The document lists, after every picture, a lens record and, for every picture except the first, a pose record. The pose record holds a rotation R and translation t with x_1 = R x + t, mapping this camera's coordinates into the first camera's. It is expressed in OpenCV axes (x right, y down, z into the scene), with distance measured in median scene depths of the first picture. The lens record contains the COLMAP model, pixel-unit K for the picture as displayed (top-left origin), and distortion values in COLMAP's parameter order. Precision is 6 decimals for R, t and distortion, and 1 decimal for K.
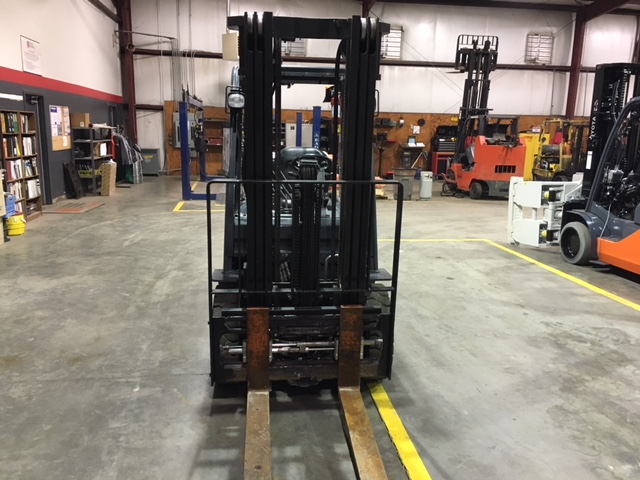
lens RADIAL K [[546.6, 0, 319.5], [0, 546.6, 228.7], [0, 0, 1]] dist [0.089806, -0.131222]
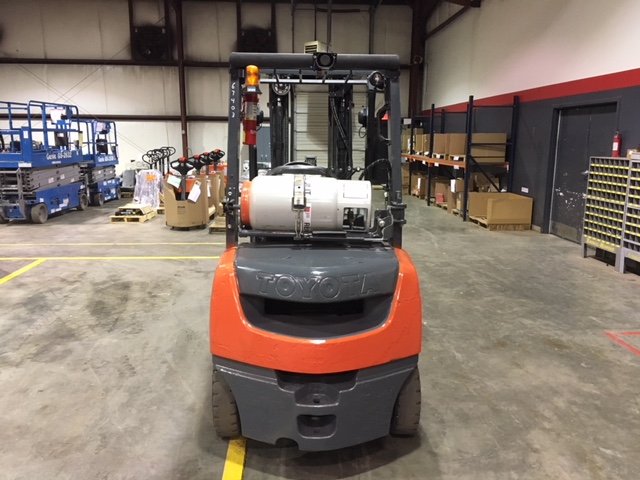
lens RADIAL K [[546.6, 0, 319.5], [0, 546.6, 228.7], [0, 0, 1]] dist [0.089806, -0.131222]
pose [[-0.996822, -0.041009, 0.068289, -0.120608], [-0.015616, 0.941266, 0.337304, -0.350313], [-0.078111, 0.335166, -0.938916, 1.908057]]
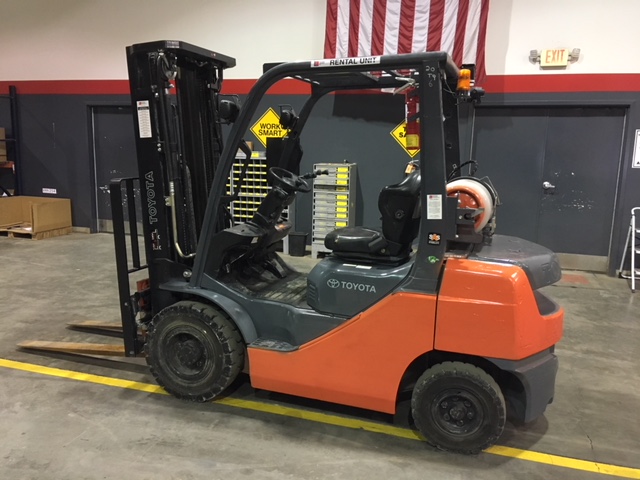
lens RADIAL K [[546.6, 0, 319.5], [0, 546.6, 228.7], [0, 0, 1]] dist [0.089806, -0.131222]
pose [[-0.422004, 0.108274, -0.900105, 0.743043], [-0.191638, 0.959754, 0.205297, -0.222473], [0.886108, 0.259130, -0.384271, 1.340857]]
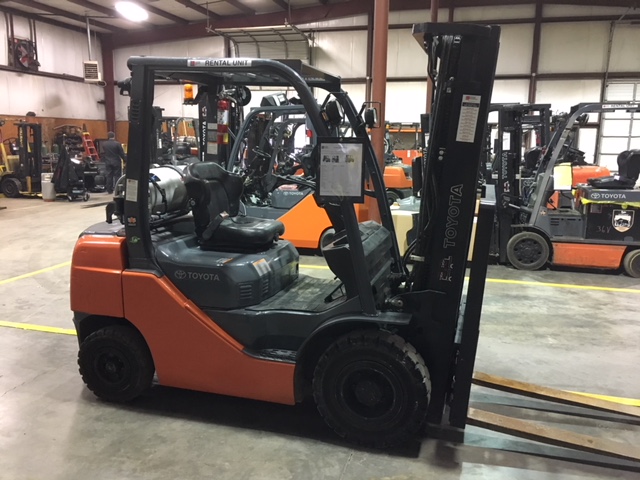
lens RADIAL K [[546.6, 0, 319.5], [0, 546.6, 228.7], [0, 0, 1]] dist [0.089806, -0.131222]
pose [[0.397361, -0.167941, 0.902164, -0.793878], [0.159032, 0.980838, 0.112540, -0.133699], [-0.903777, 0.098754, 0.416455, 0.605423]]
